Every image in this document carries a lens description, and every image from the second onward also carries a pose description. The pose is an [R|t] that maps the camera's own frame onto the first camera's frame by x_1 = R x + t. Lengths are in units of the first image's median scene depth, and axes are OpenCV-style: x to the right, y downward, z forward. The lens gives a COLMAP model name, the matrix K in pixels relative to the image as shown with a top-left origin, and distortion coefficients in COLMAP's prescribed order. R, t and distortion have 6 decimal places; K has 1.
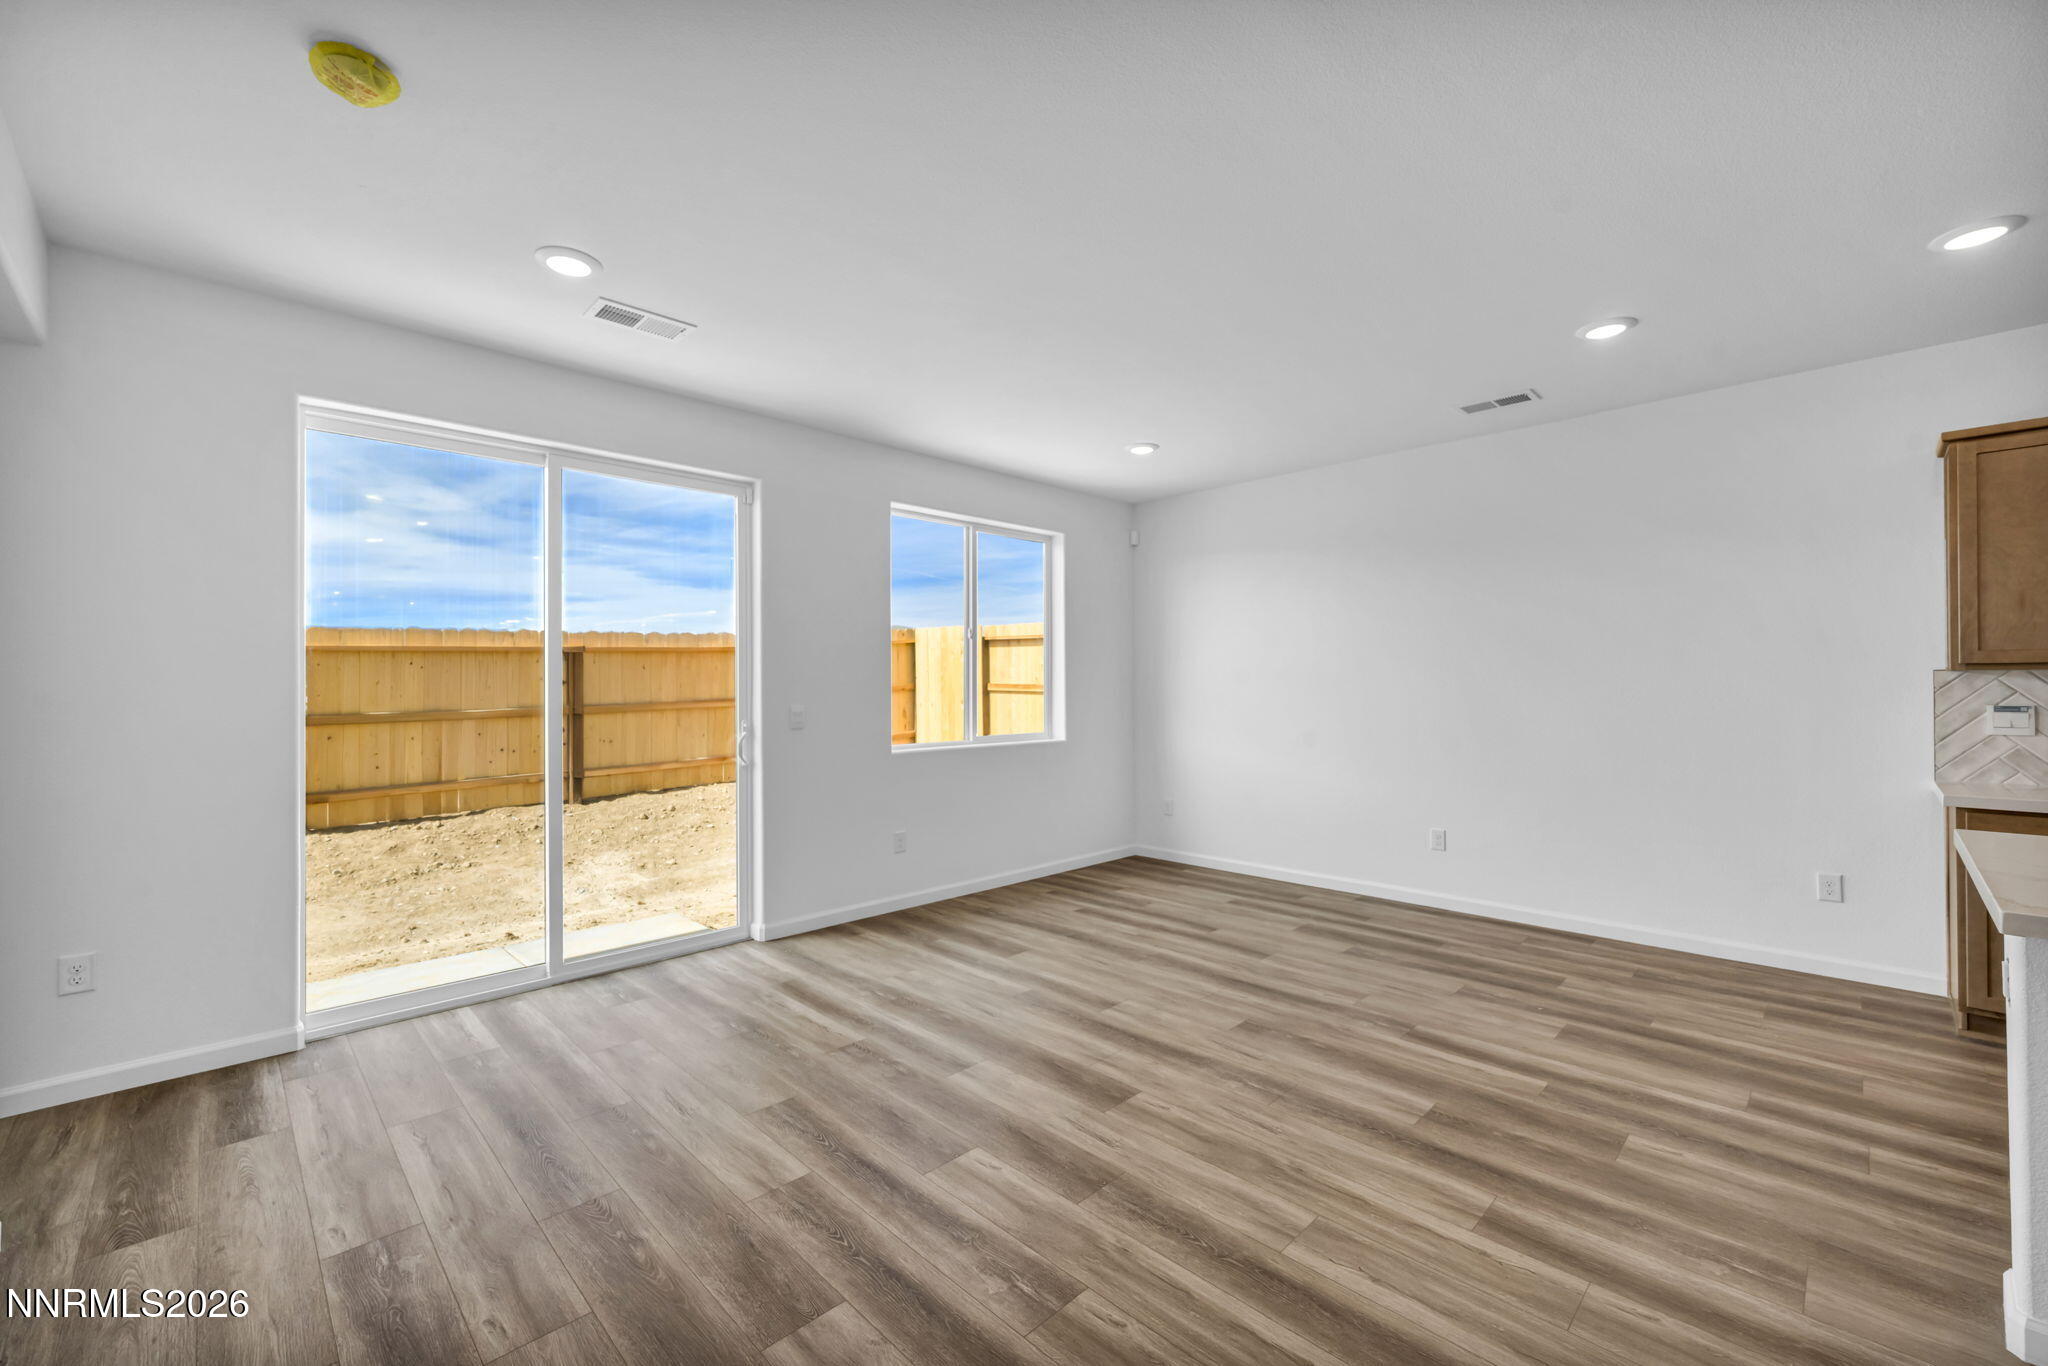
lens RADIAL K [[826.3, 0, 1018.7], [0, 826.3, 680.2], [0, 0, 1]] dist [0.000499, 0.000161]
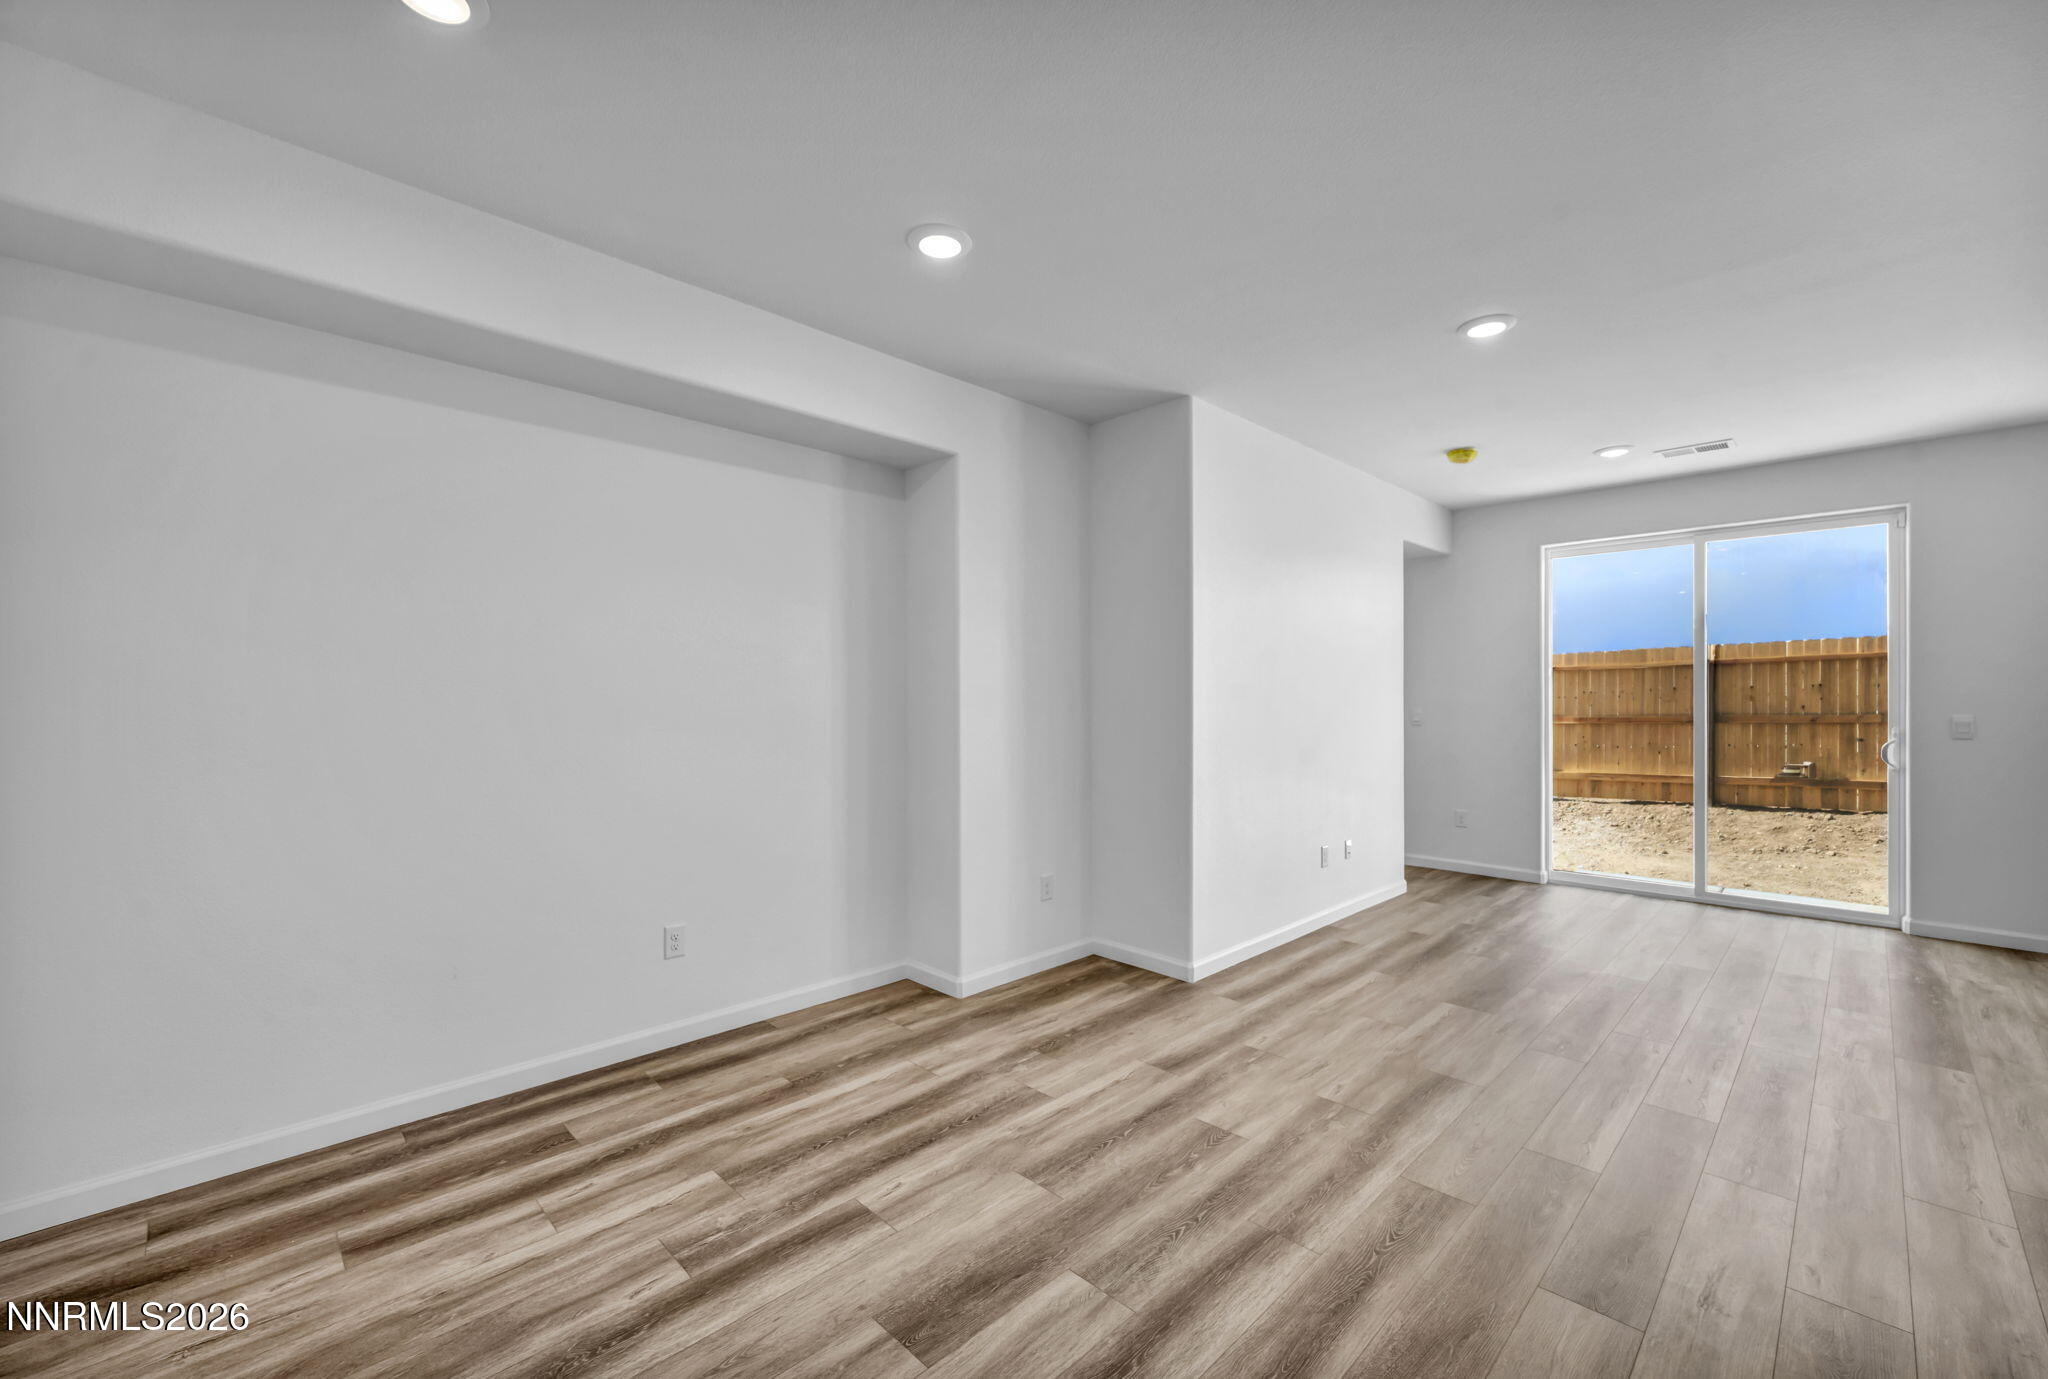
lens RADIAL K [[843.0, 0, 1024.0], [0, 843.0, 689.5], [0, 0, 1]] dist [-0.001581, -0.000205]
pose [[0.003275, -0.004305, -0.999985, 1.081562], [0.012843, 0.999908, -0.004263, -0.016253], [0.999912, -0.012828, 0.003330, -0.212211]]
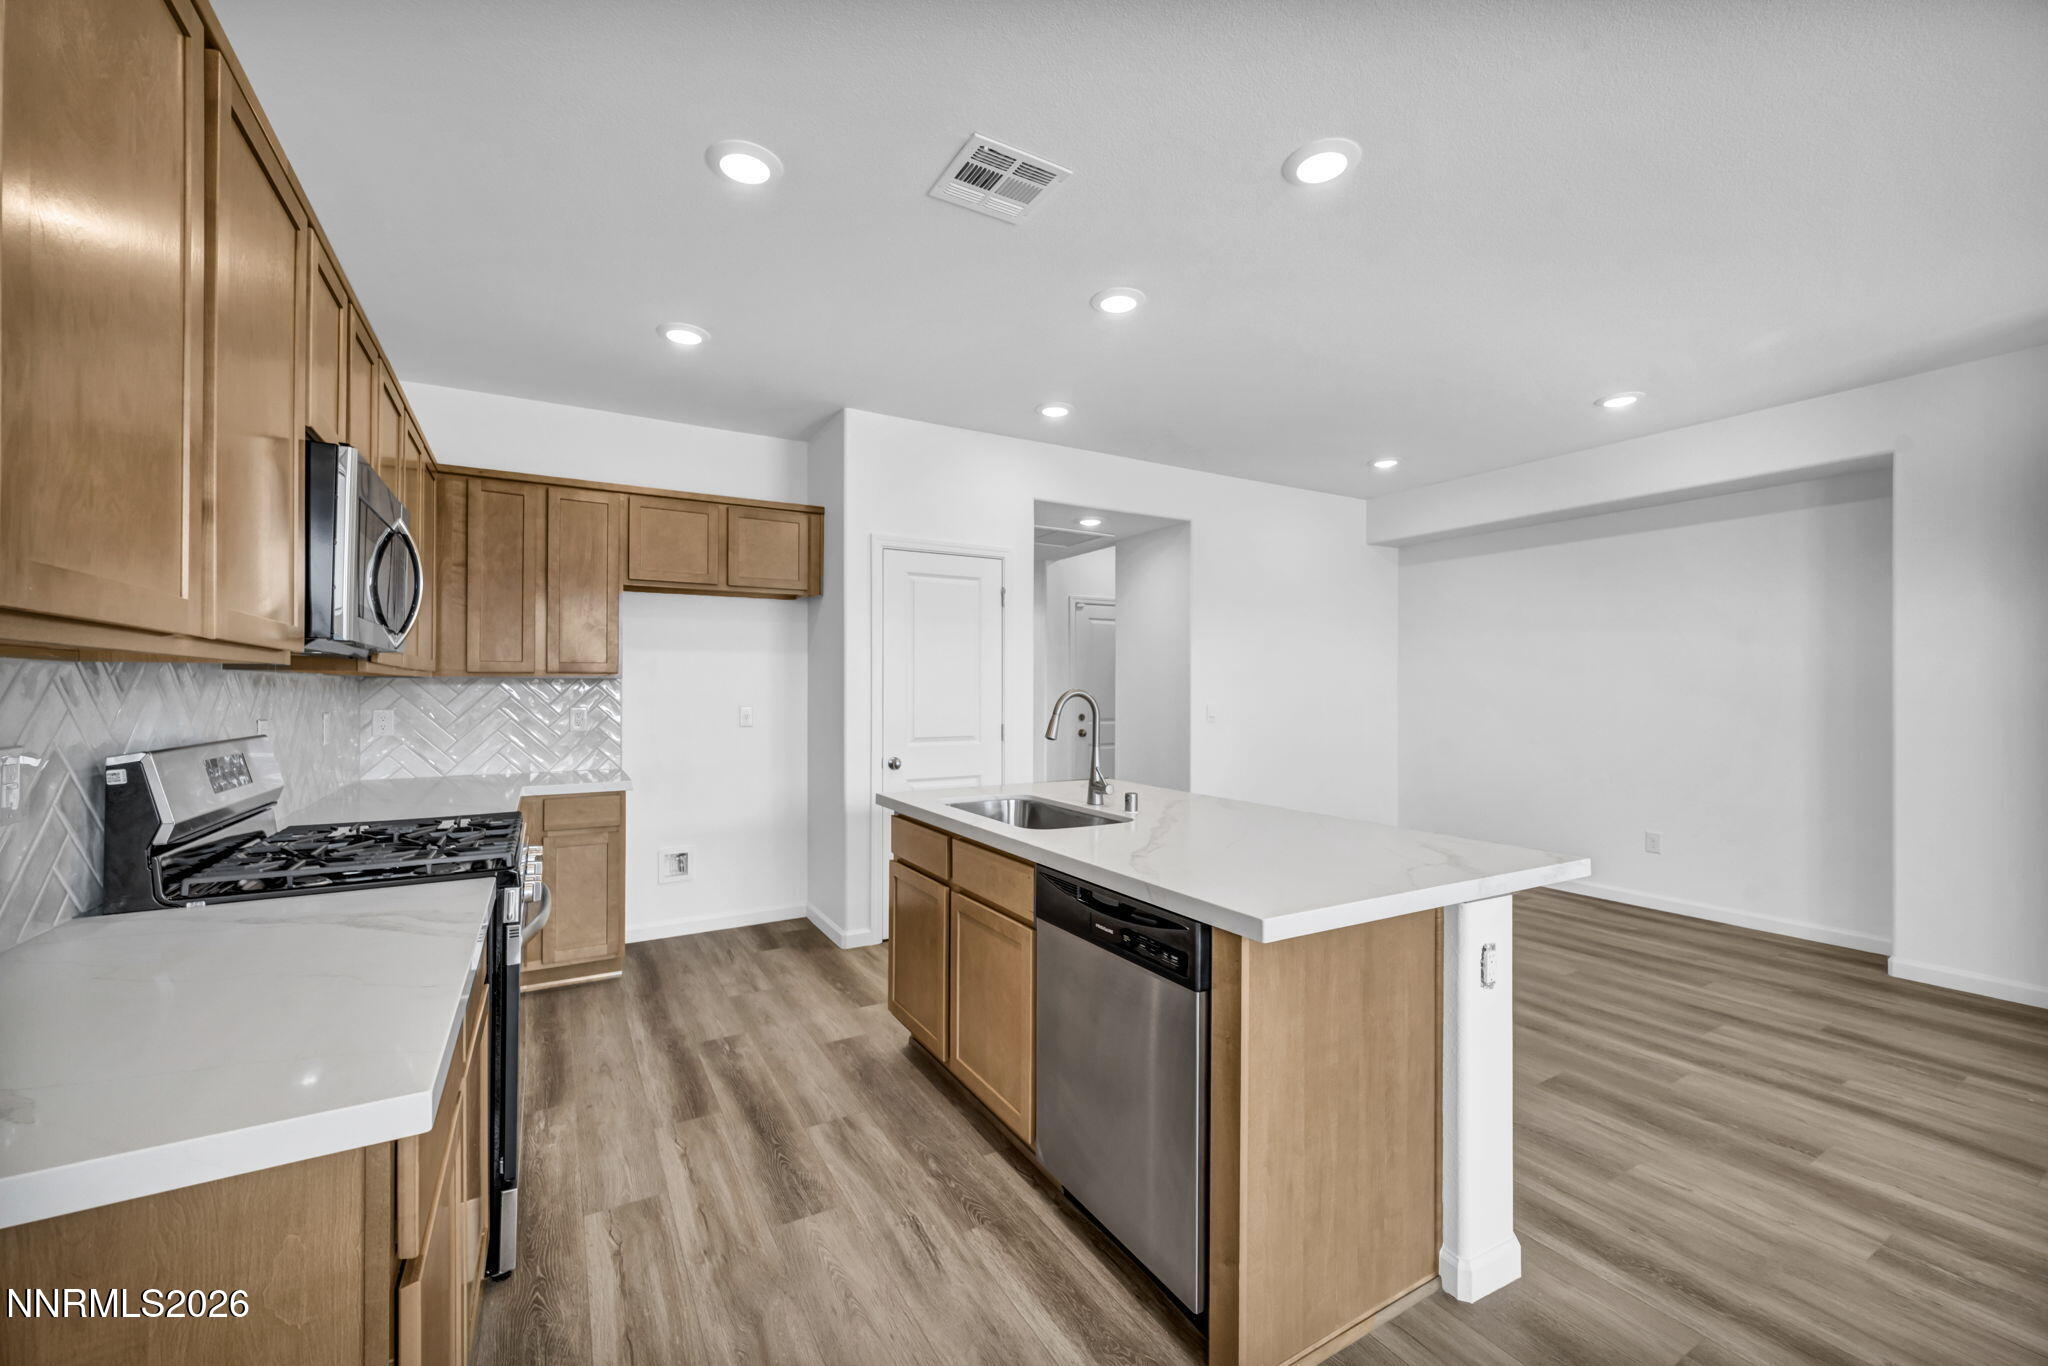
lens RADIAL K [[813.1, 0, 1024.0], [0, 813.1, 683.0], [0, 0, 1]] dist [-0.001006, -0.000269]
pose [[-0.969672, 0.007427, 0.244297, 0.828275], [0.003534, 0.999860, -0.016370, -0.001131], [-0.244385, -0.015011, -0.969562, 1.190070]]
